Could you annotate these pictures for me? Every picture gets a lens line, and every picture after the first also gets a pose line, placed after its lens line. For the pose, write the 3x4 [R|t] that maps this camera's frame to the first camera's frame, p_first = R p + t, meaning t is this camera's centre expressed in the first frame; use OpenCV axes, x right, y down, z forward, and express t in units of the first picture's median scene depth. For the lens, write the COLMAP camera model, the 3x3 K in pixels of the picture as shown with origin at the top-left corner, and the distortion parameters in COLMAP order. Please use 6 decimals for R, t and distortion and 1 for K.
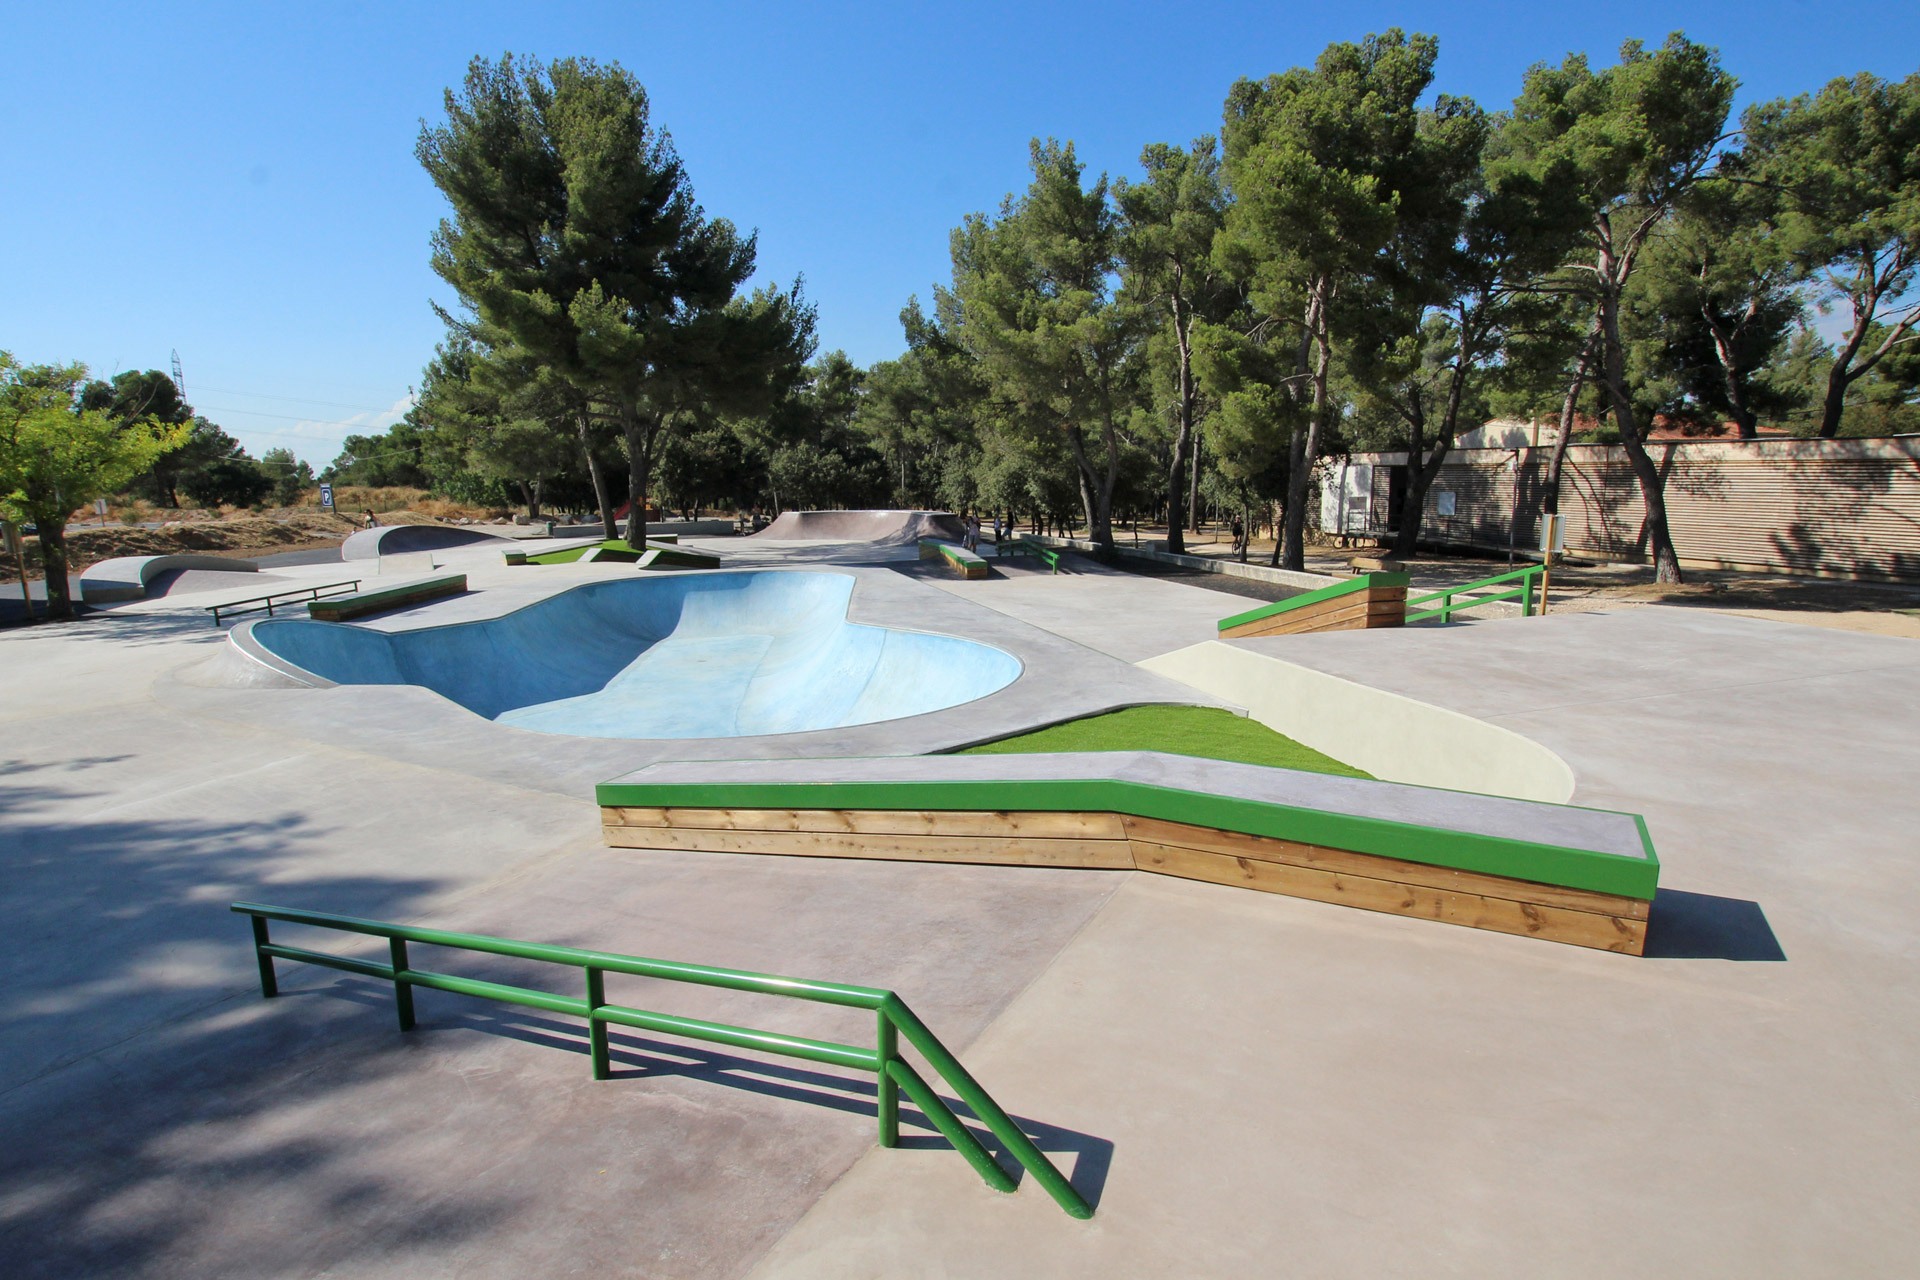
lens RADIAL K [[1603.1, 0, 931.1], [0, 1603.1, 666.9], [0, 0, 1]] dist [0.002172, 0.125317]
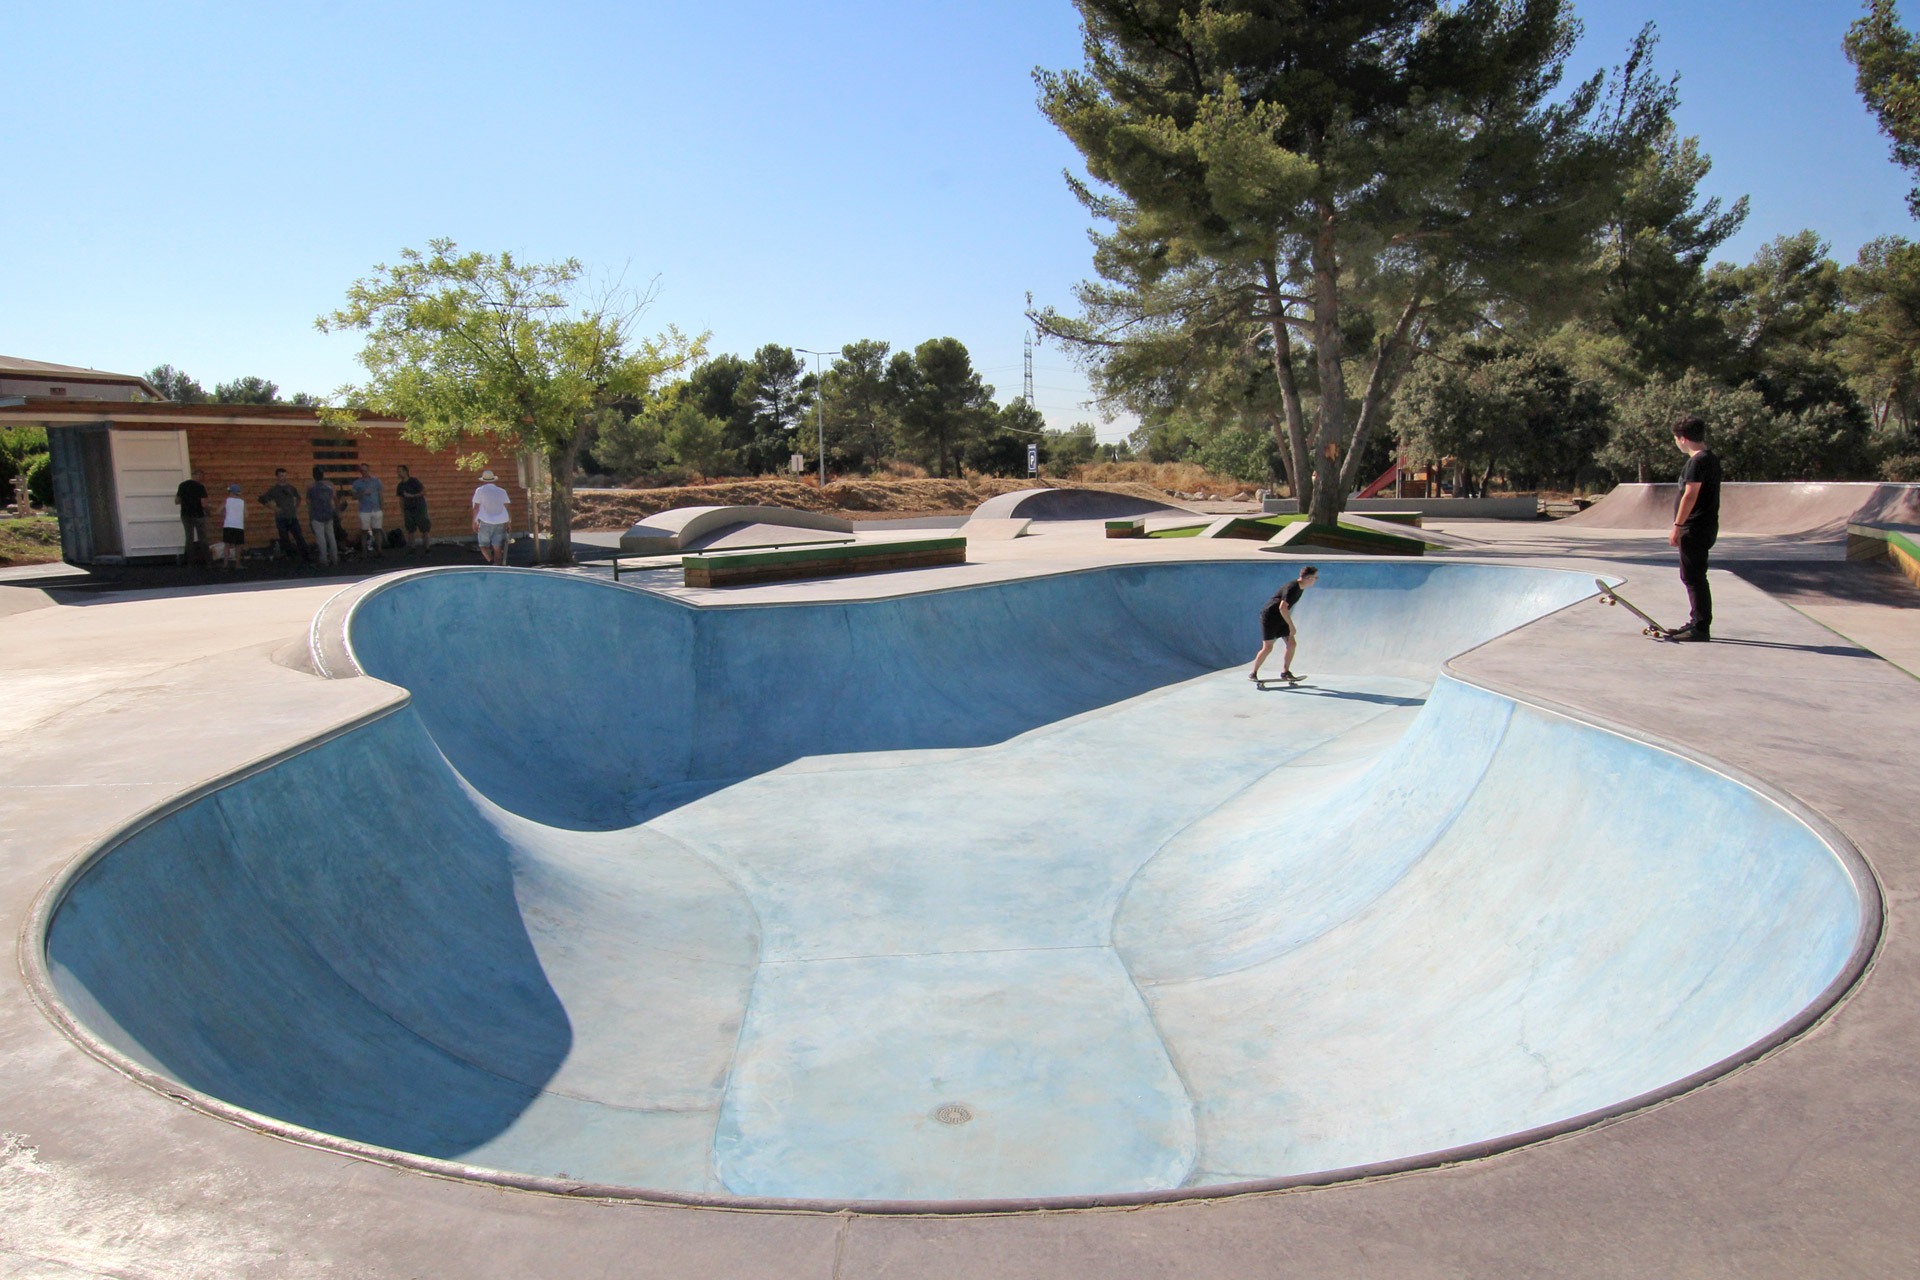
lens RADIAL K [[1215.5, 0, 959.8], [0, 1215.5, 669.3], [0, 0, 1]] dist [0.003256, 0.000924]
pose [[0.720443, 0.111918, -0.684424, 0.051410], [-0.109068, 0.992896, 0.047552, -0.021236], [0.684884, 0.040390, 0.727532, 0.496941]]
